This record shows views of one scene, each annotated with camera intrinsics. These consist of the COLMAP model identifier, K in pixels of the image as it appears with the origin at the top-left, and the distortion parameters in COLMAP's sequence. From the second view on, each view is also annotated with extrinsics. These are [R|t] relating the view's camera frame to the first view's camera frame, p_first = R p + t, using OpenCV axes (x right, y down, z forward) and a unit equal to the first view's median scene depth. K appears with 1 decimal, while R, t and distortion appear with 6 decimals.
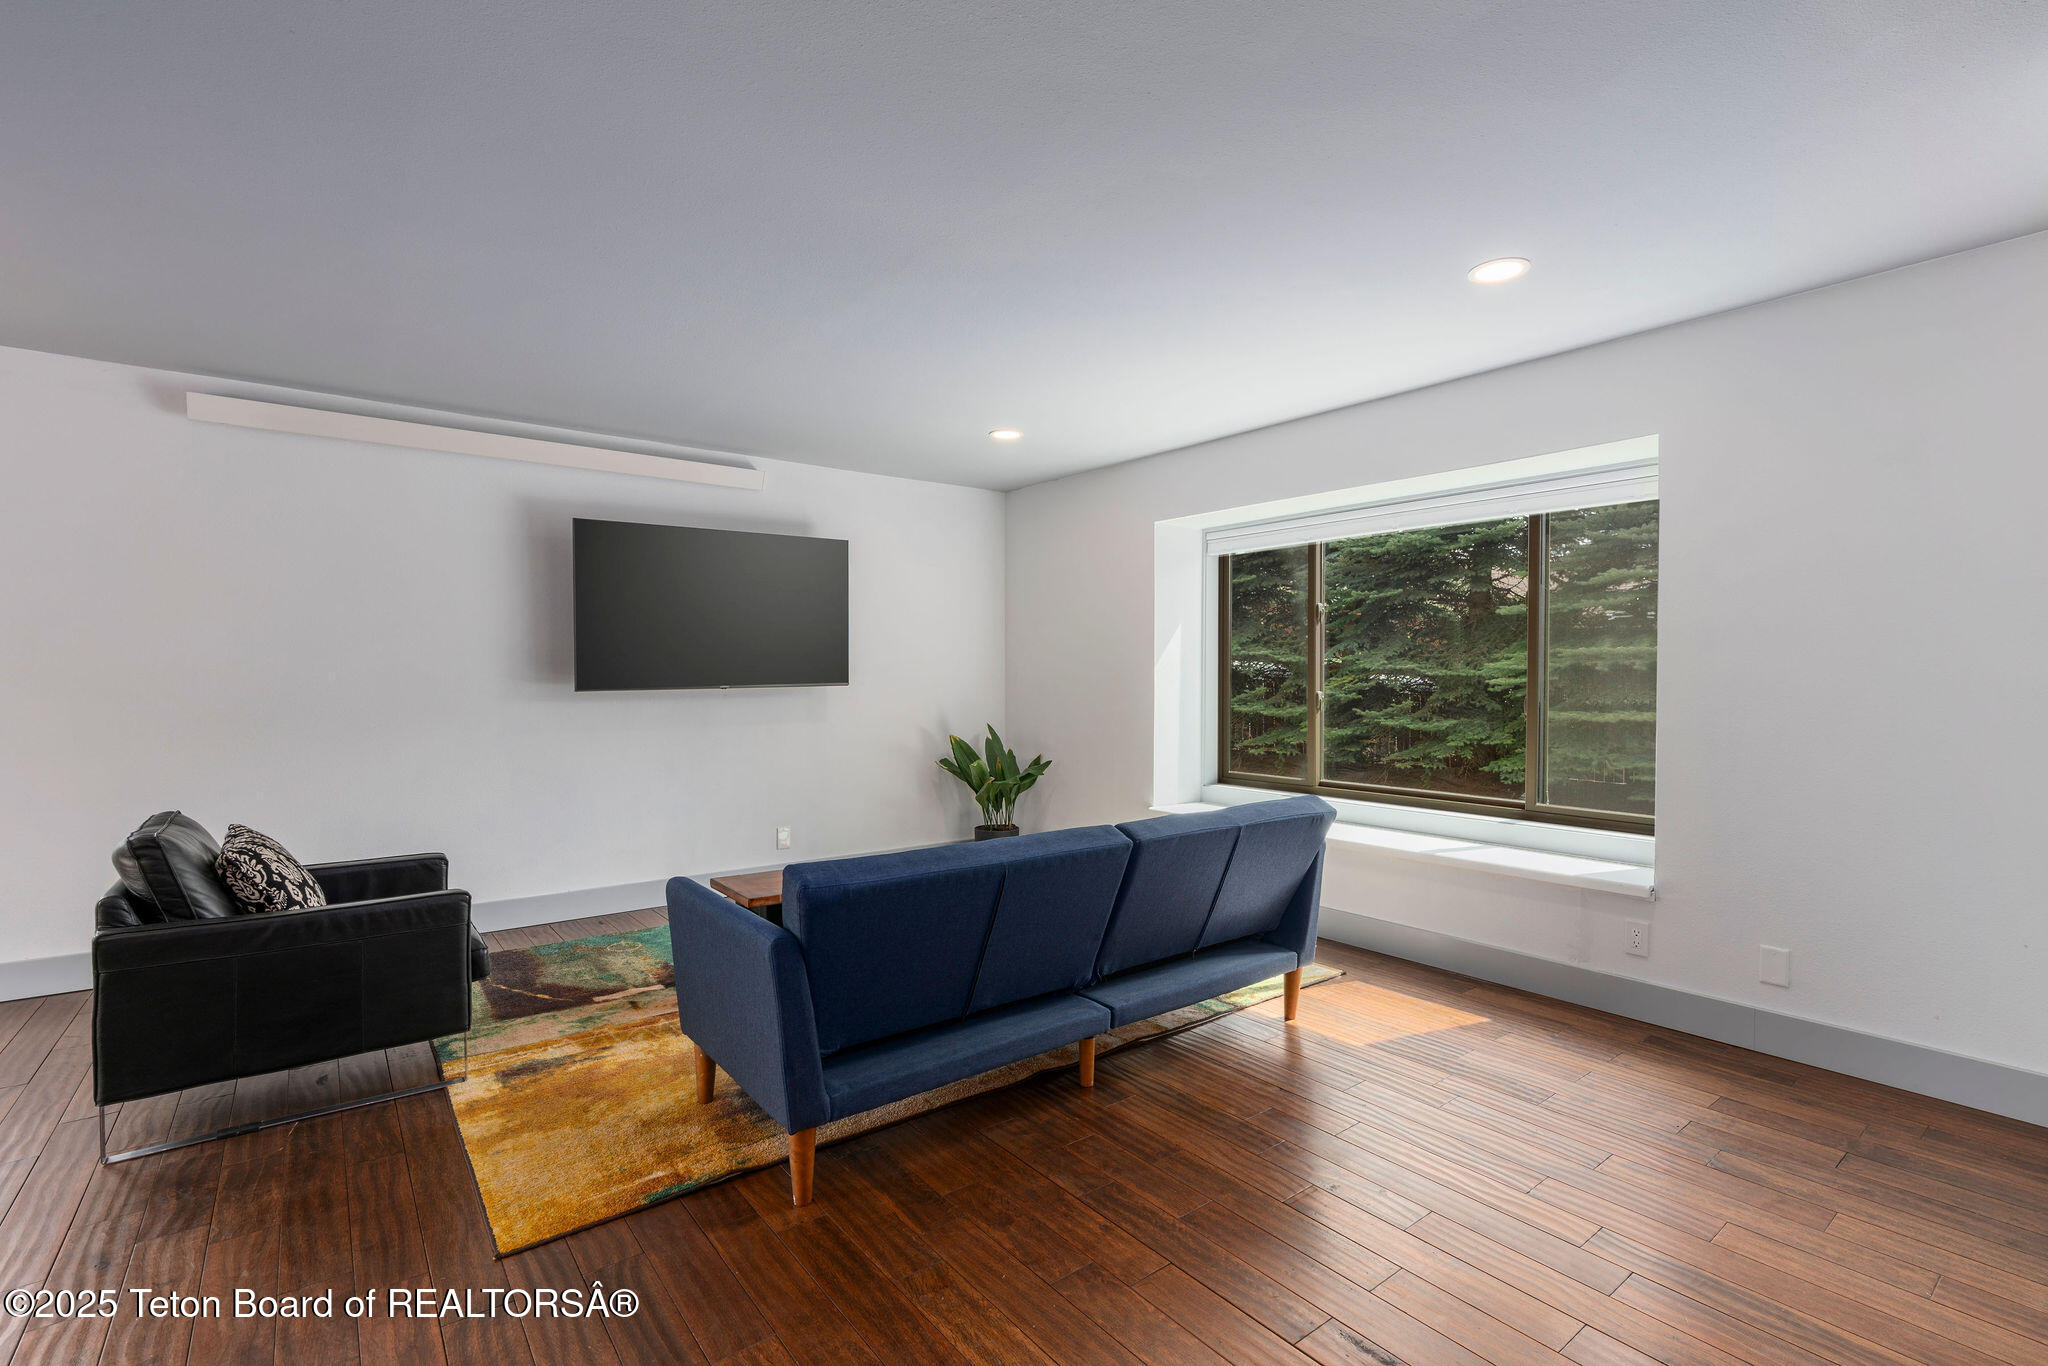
lens RADIAL K [[950.1, 0, 1024.0], [0, 950.1, 683.0], [0, 0, 1]] dist [-0.003486, -0.000242]
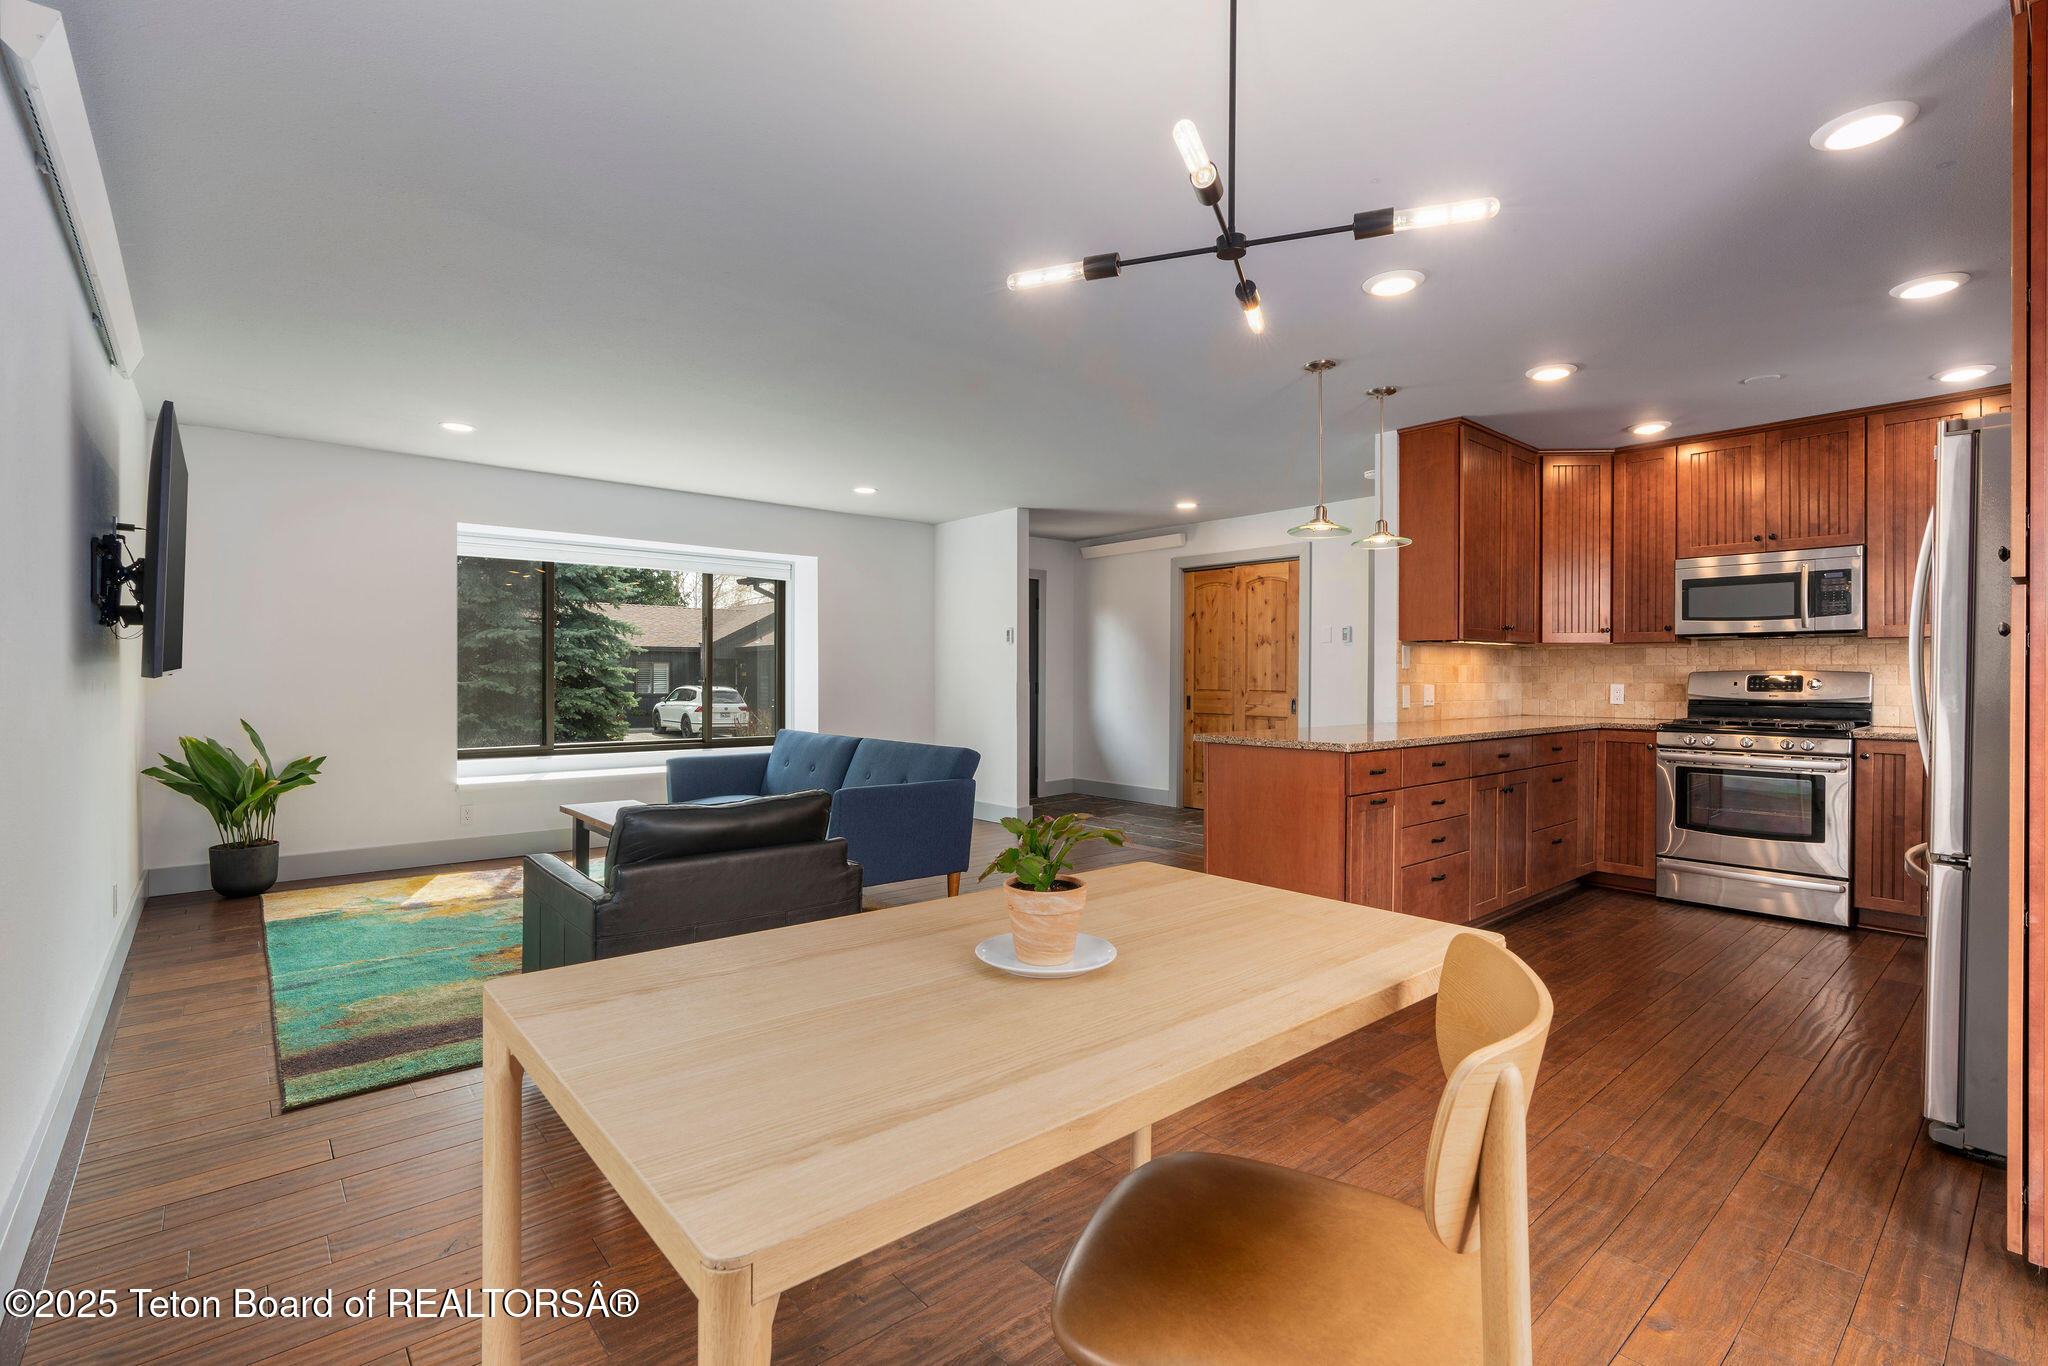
lens RADIAL K [[920.6, 0, 1019.8], [0, 920.6, 680.9], [0, 0, 1]] dist [-0.003994, 0.000050]
pose [[-0.052189, -0.006682, 0.998615, -1.108529], [0.000022, 0.999978, 0.006692, 0.008641], [-0.998637, 0.000371, -0.052188, 0.470087]]
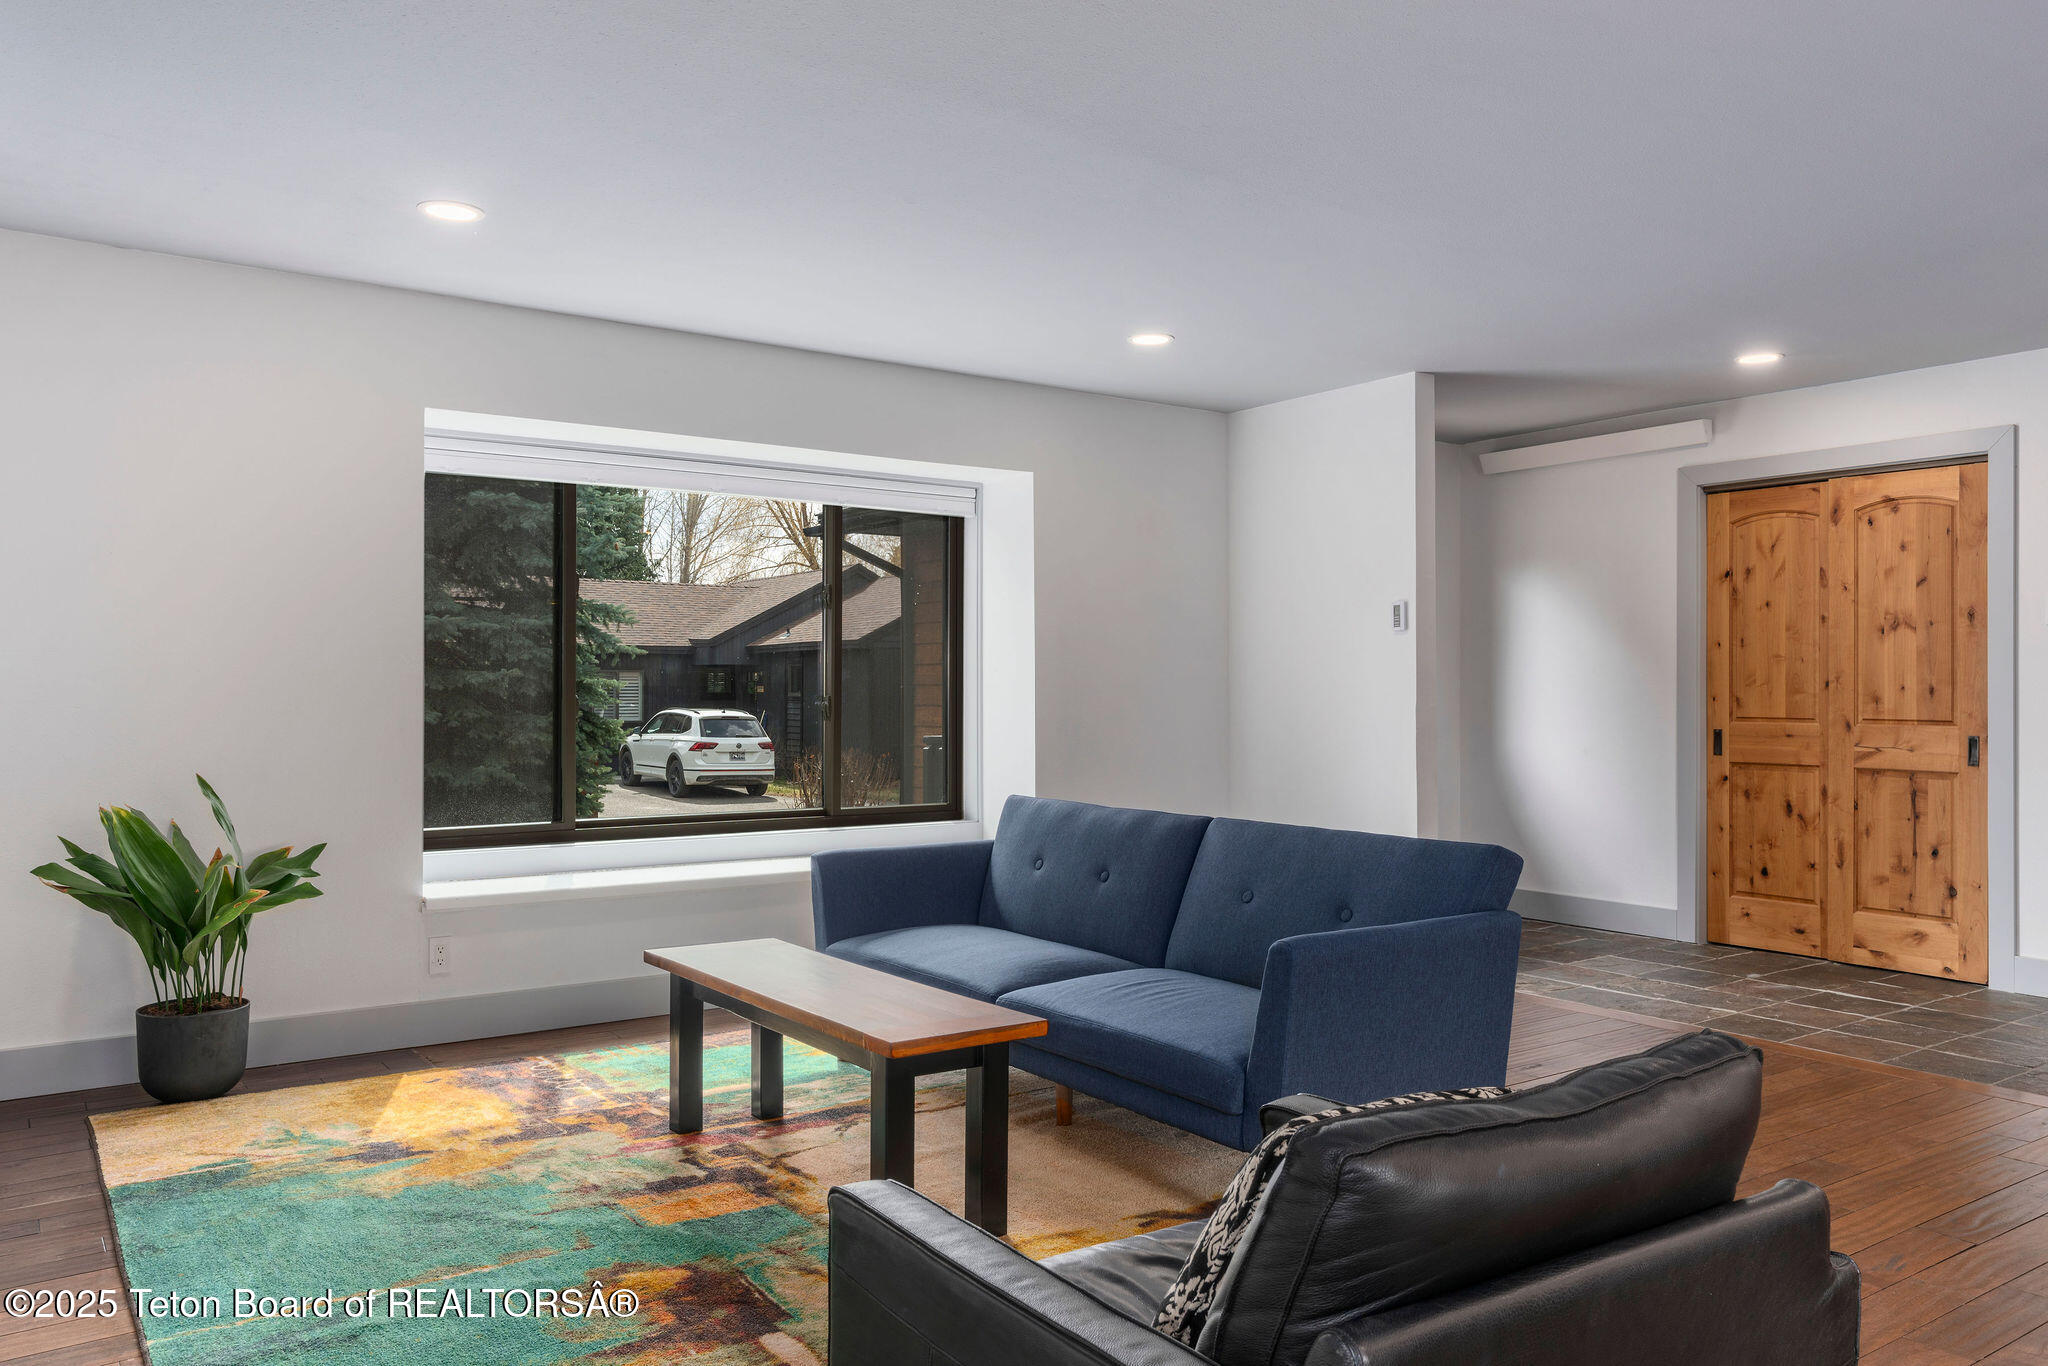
lens RADIAL K [[1477.4, 0, 1024.0], [0, 1477.4, 683.0], [0, 0, 1]] dist [0.003756, 0.000810]
pose [[0.042812, 0.004843, 0.999071, -0.875003], [0.001442, 0.999987, -0.004909, 0.008785], [-0.999082, 0.001650, 0.042805, 0.685785]]
